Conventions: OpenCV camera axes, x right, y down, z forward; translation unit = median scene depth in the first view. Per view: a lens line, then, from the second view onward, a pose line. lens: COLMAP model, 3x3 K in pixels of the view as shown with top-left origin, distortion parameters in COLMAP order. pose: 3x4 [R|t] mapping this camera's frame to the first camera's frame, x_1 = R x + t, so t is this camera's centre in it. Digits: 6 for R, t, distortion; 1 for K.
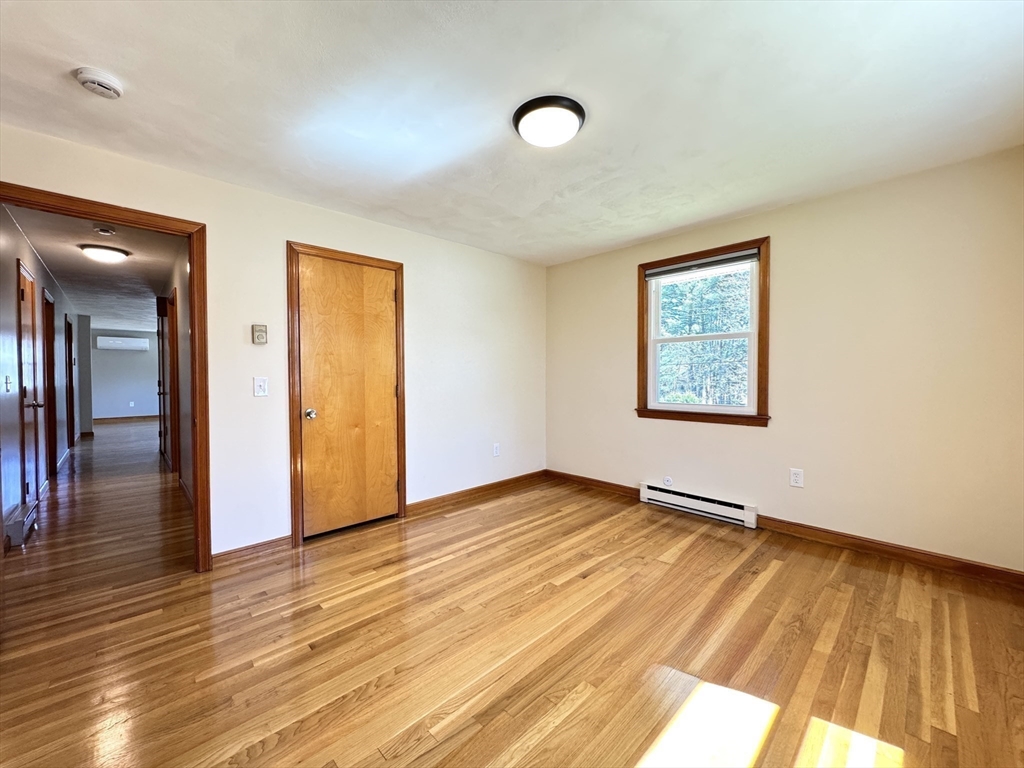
lens RADIAL K [[406.2, 0, 519.5], [0, 406.2, 382.8], [0, 0, 1]] dist [-0.004038, 0.000691]
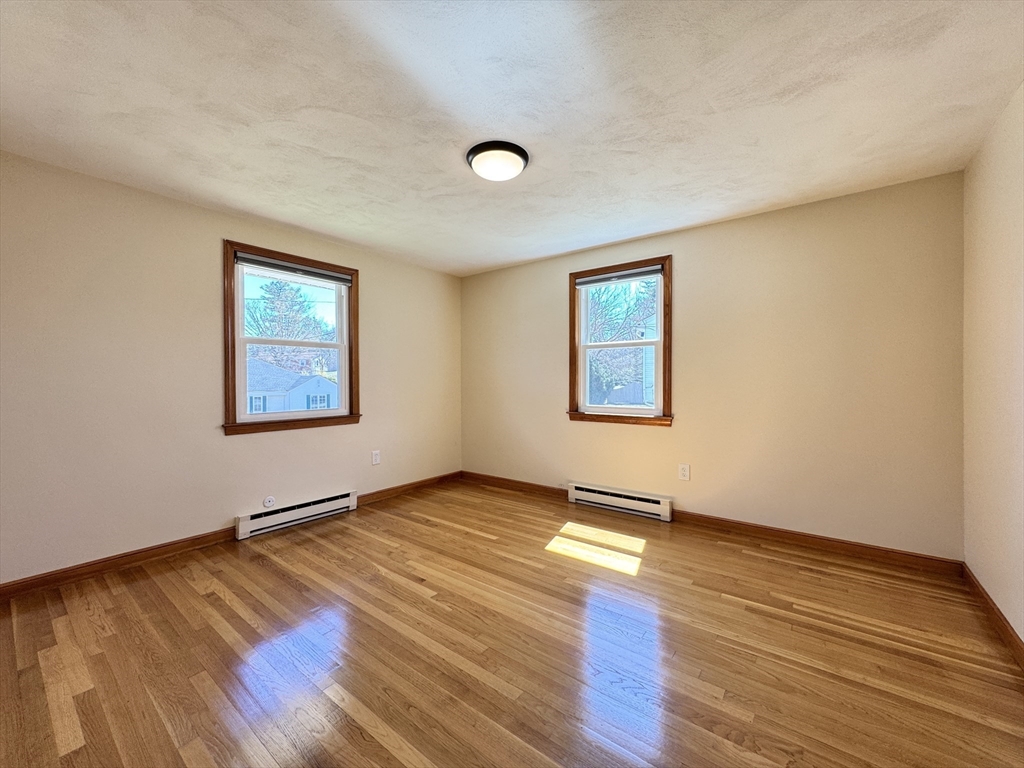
lens RADIAL K [[406.2, 0, 502.1], [0, 406.2, 383.9], [0, 0, 1]] dist [-0.004038, 0.000691]
pose [[-0.107258, -0.005071, 0.994218, -0.670461], [0.025114, 0.999654, 0.007808, -0.008694], [-0.993914, 0.025807, -0.107093, 0.699058]]
